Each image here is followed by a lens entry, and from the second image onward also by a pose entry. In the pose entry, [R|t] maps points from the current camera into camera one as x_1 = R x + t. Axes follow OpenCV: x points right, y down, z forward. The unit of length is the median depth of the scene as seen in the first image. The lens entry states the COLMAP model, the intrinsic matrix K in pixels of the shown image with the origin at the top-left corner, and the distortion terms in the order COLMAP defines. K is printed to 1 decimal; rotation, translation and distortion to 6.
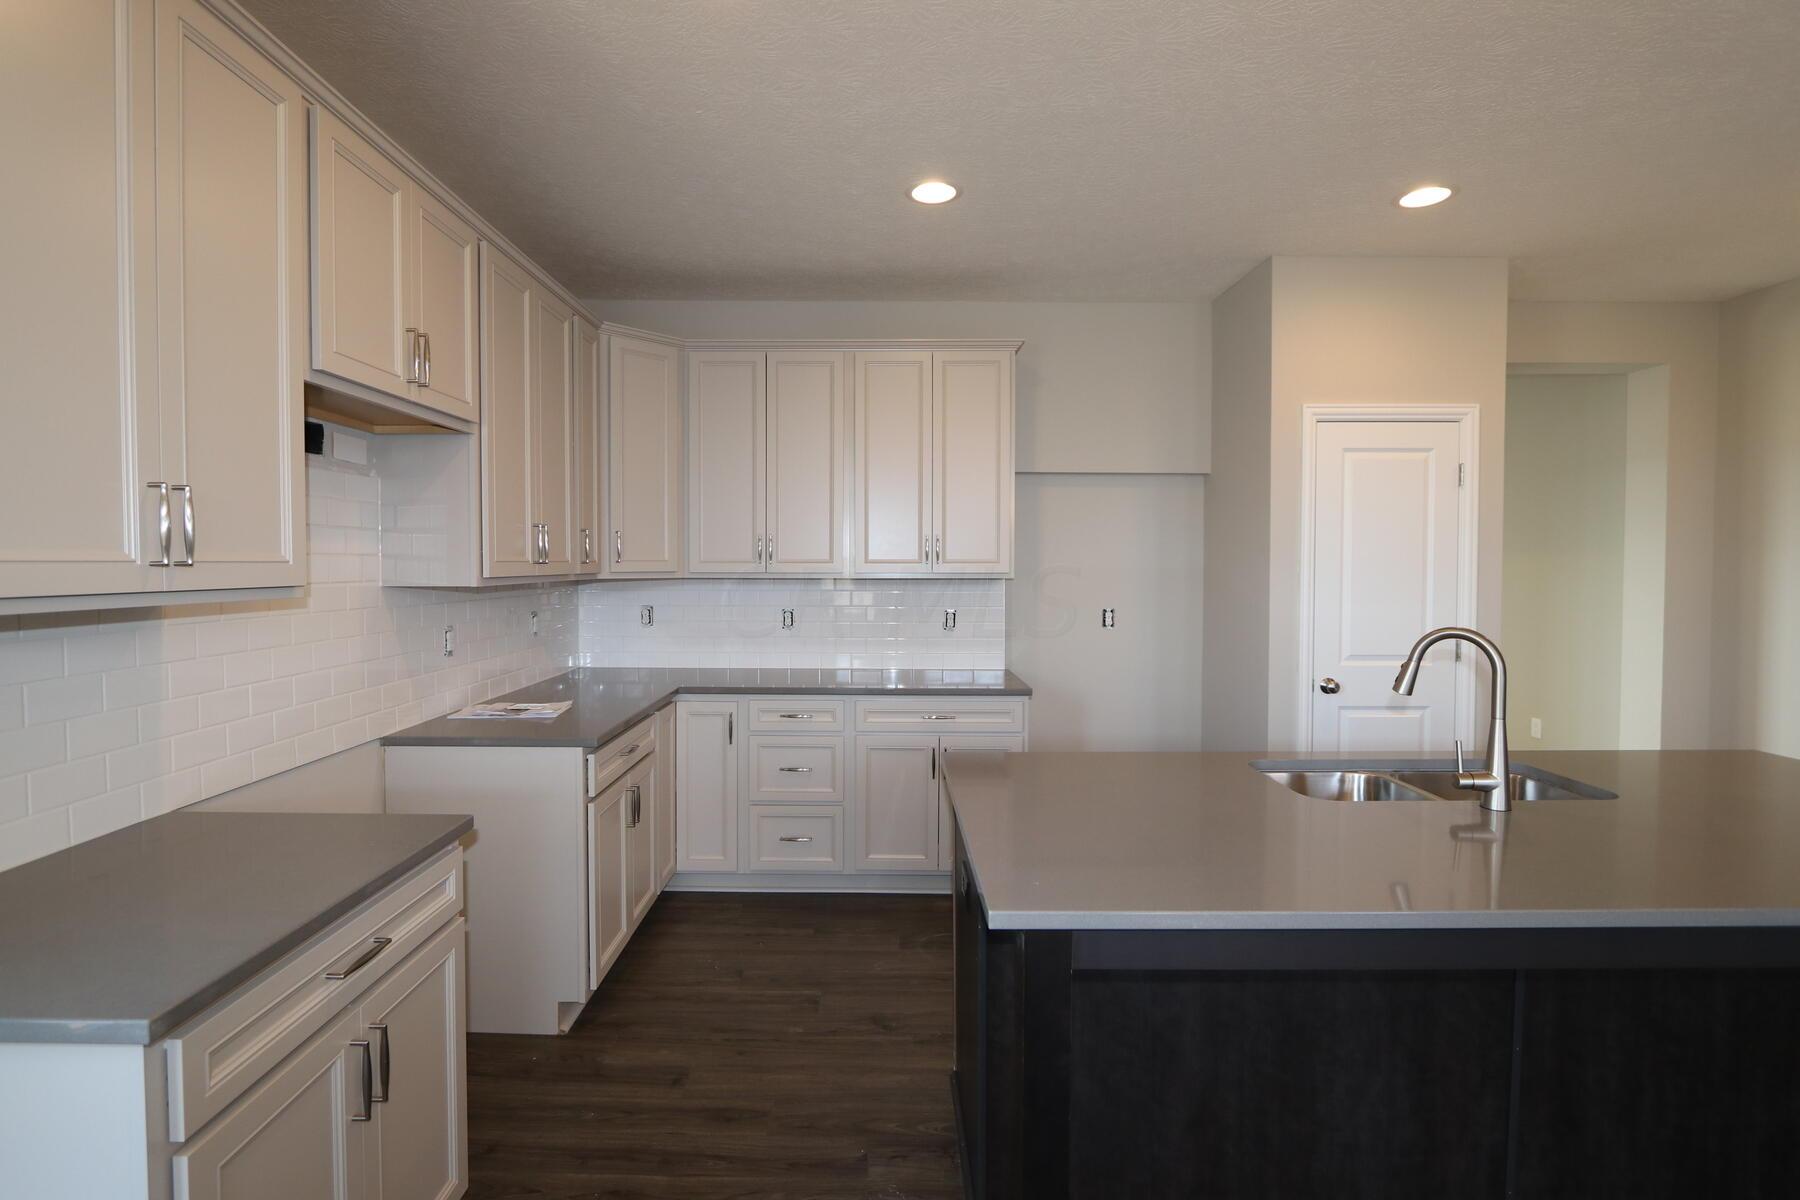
lens RADIAL K [[822.3, 0, 889.4], [0, 822.3, 585.8], [0, 0, 1]] dist [0.001854, -0.000728]
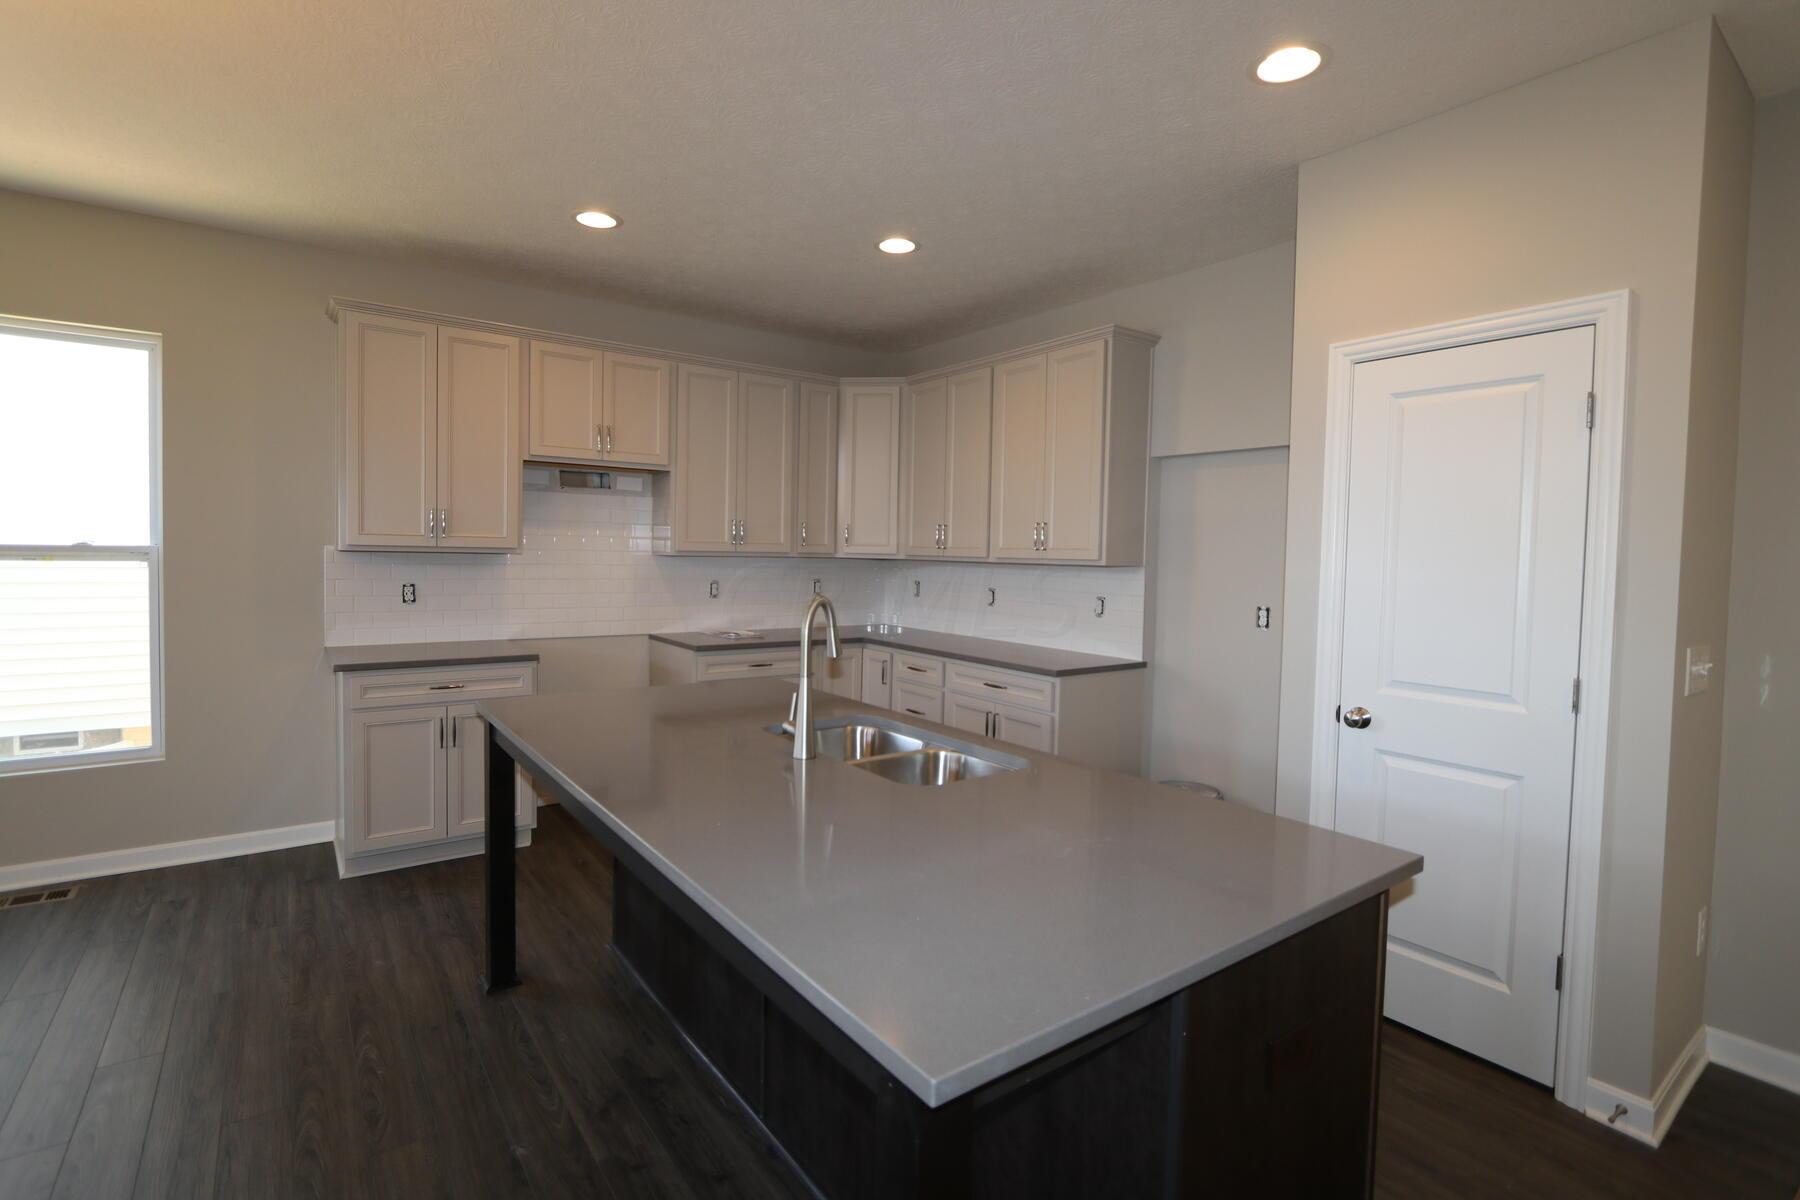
lens RADIAL K [[822.3, 0, 888.0], [0, 822.3, 596.2], [0, 0, 1]] dist [0.001854, -0.000728]
pose [[0.596814, 0.054123, -0.800552, 0.870945], [-0.043624, 0.998435, 0.034979, 0.004568], [0.801193, 0.014047, 0.598241, 0.211316]]
